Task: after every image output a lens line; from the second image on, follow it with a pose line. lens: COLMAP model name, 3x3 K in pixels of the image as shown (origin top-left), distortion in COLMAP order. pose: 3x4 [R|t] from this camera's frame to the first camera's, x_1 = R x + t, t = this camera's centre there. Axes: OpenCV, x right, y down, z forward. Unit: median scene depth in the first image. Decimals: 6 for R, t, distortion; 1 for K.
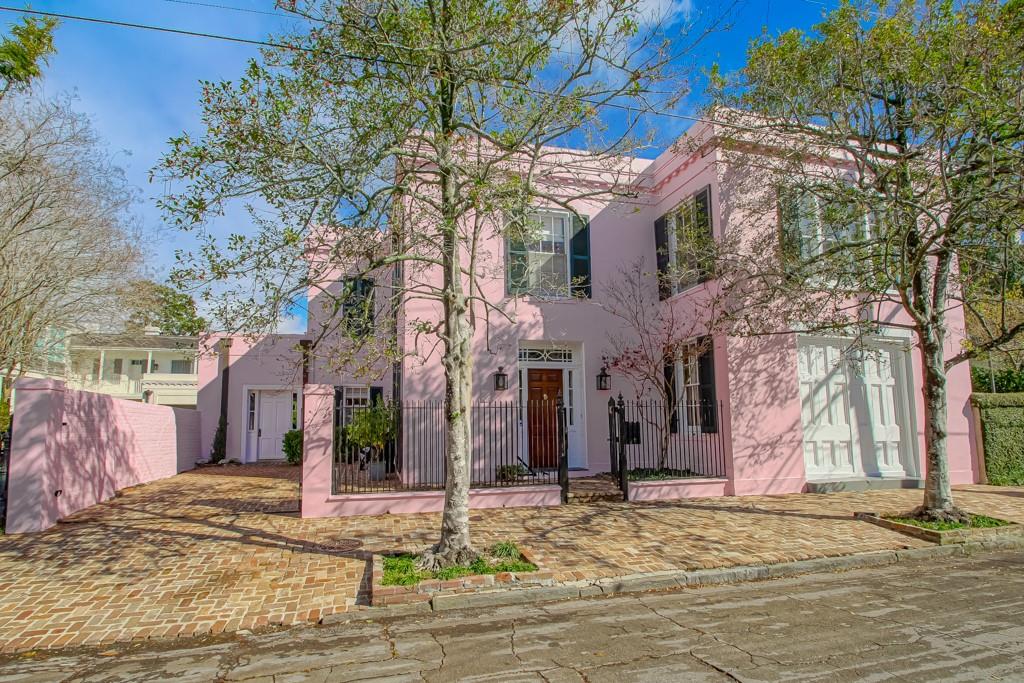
lens RADIAL K [[511.1, 0, 507.3], [0, 511.1, 371.6], [0, 0, 1]] dist [0.019547, -0.022746]
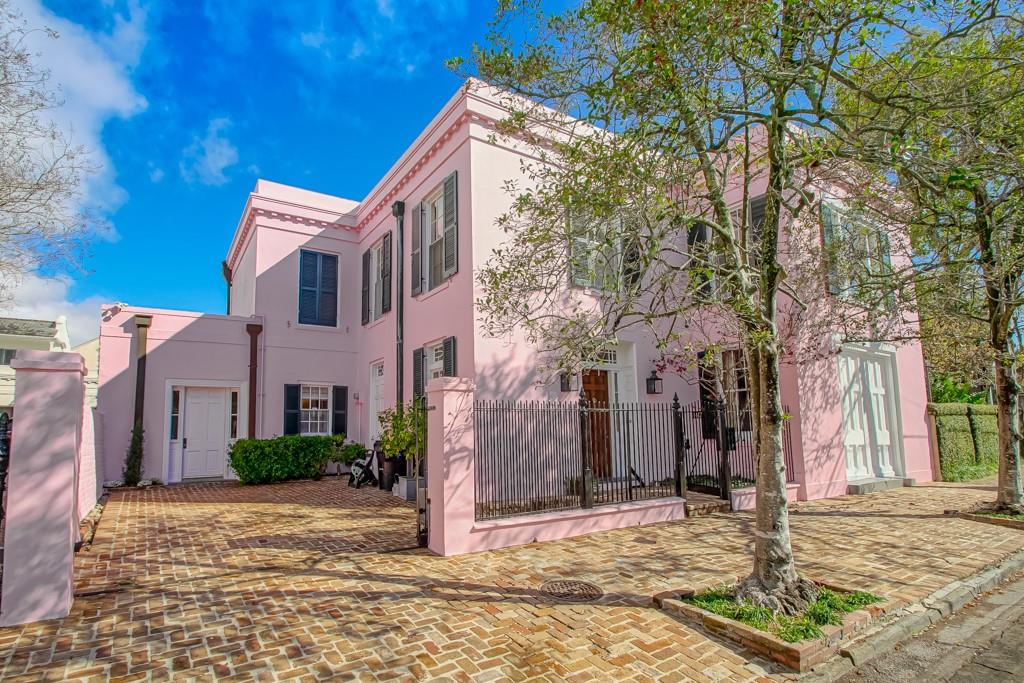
lens RADIAL K [[518.5, 0, 509.3], [0, 518.5, 366.8], [0, 0, 1]] dist [0.019763, -0.023245]
pose [[0.951003, 0.035327, 0.307157, -0.587983], [-0.028122, 0.999216, -0.027853, 0.032140], [-0.307900, 0.017850, 0.951251, 0.264351]]
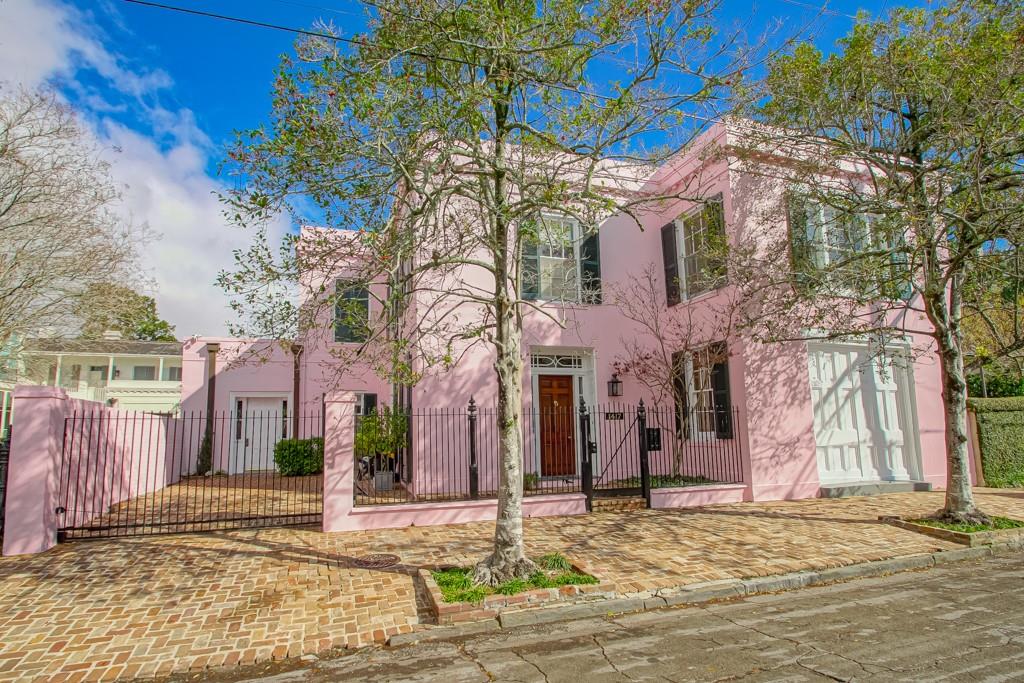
lens RADIAL K [[518.5, 0, 509.3], [0, 518.5, 366.8], [0, 0, 1]] dist [0.019763, -0.023245]
pose [[0.998218, 0.000052, 0.059672, -0.122905], [0.001231, 0.999769, -0.021471, 0.000630], [-0.059659, 0.021506, 0.997987, 0.013722]]
